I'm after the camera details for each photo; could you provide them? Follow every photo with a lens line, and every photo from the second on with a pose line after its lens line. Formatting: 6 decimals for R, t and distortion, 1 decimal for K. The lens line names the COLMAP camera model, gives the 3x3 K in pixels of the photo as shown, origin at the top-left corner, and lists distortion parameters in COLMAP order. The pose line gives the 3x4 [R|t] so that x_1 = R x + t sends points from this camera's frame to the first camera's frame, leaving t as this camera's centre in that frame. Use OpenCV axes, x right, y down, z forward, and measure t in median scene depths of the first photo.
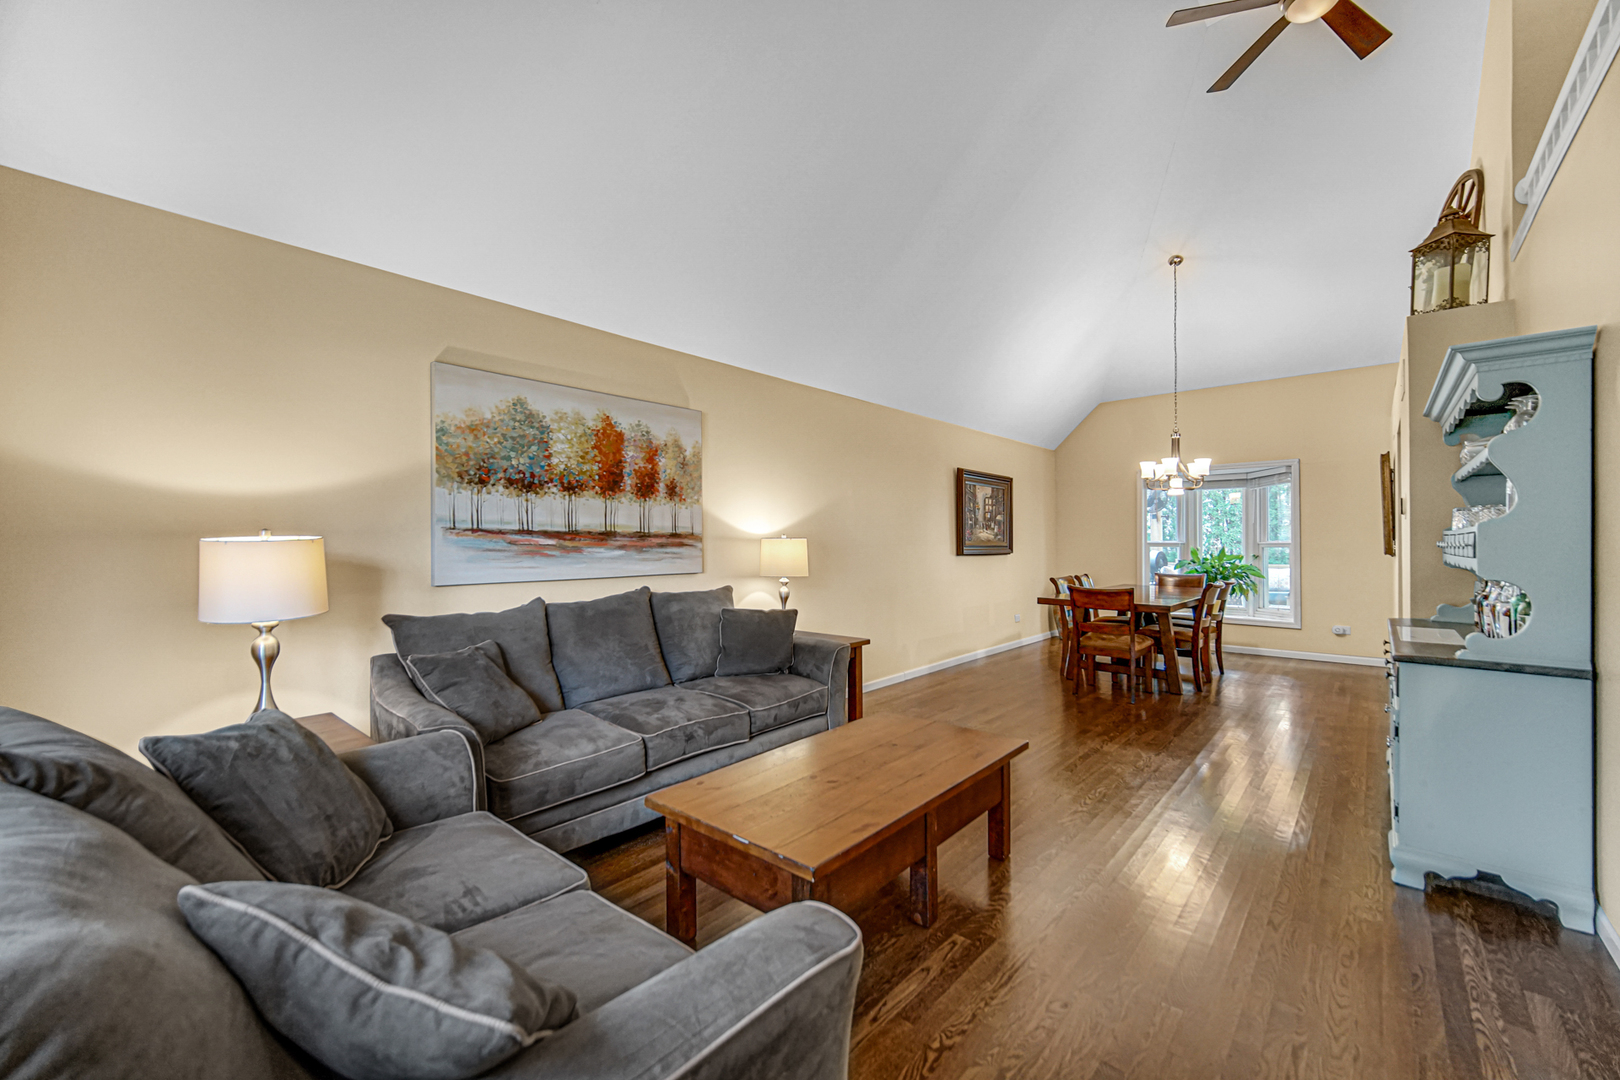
lens RADIAL K [[641.2, 0, 811.5], [0, 641.2, 540.3], [0, 0, 1]] dist [-0.003587, -0.000317]
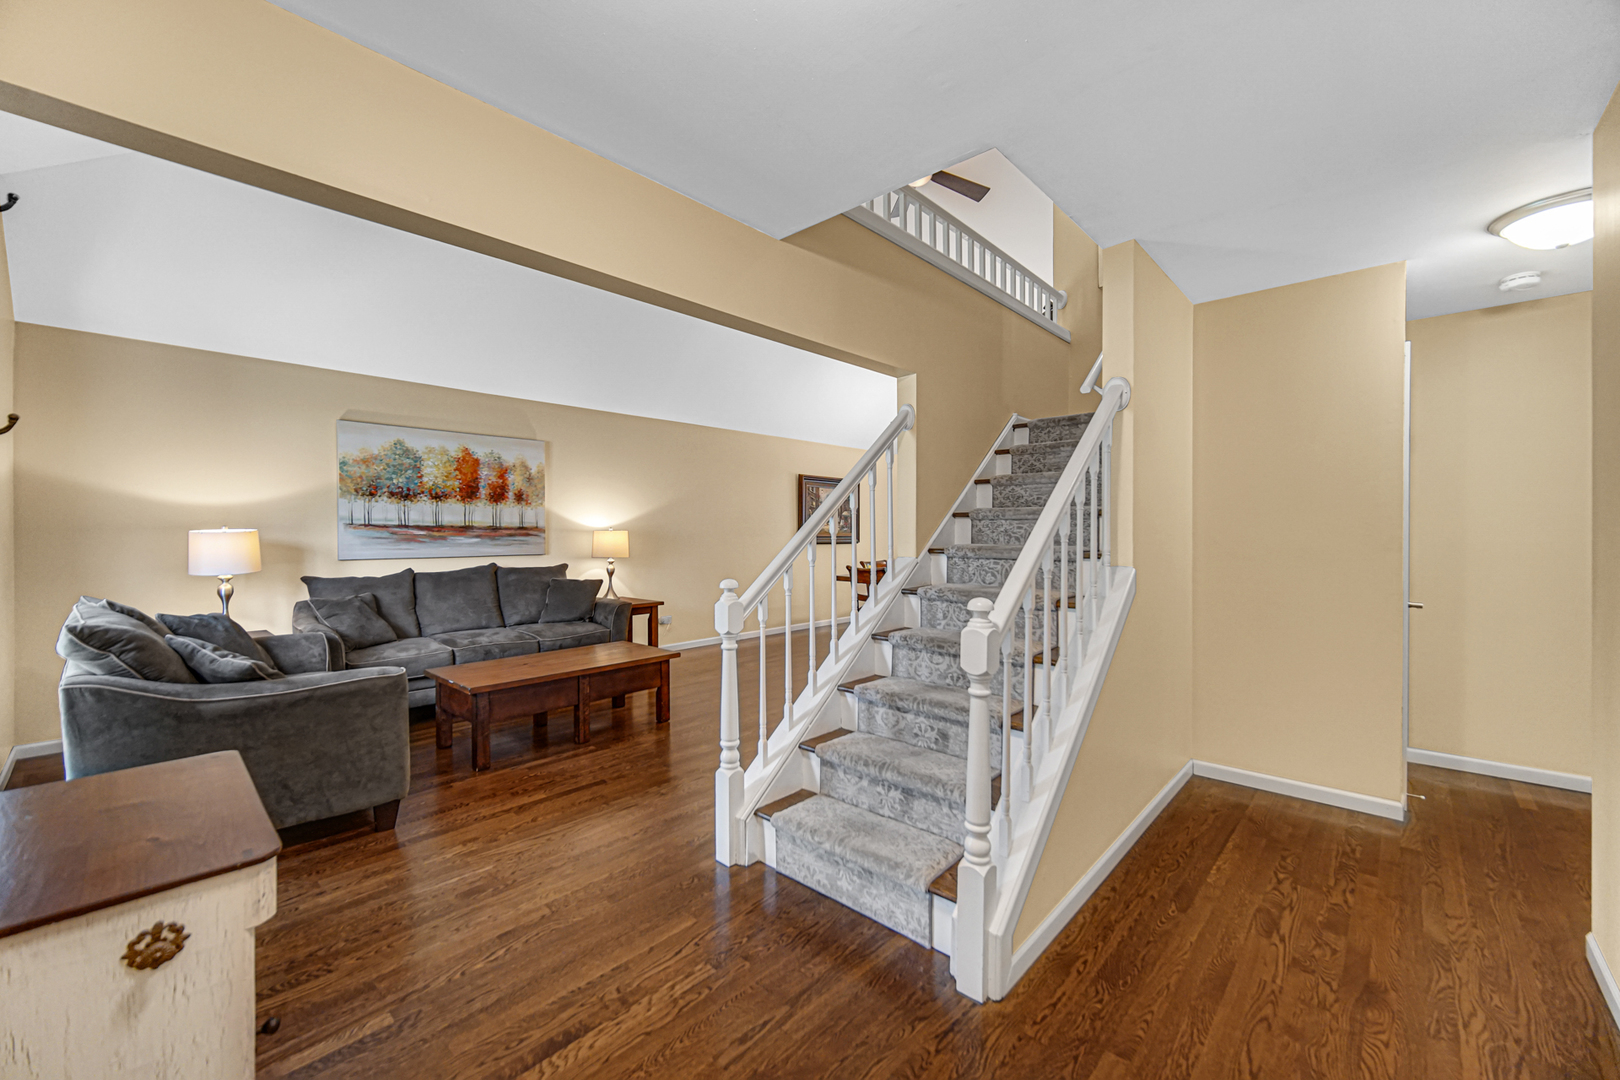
lens RADIAL K [[641.2, 0, 807.8], [0, 641.2, 535.6], [0, 0, 1]] dist [-0.003587, -0.000317]
pose [[0.999720, -0.000246, -0.023645, 0.562773], [0.000354, 0.999989, 0.004572, 0.002830], [0.023643, -0.004579, 0.999710, -0.518145]]
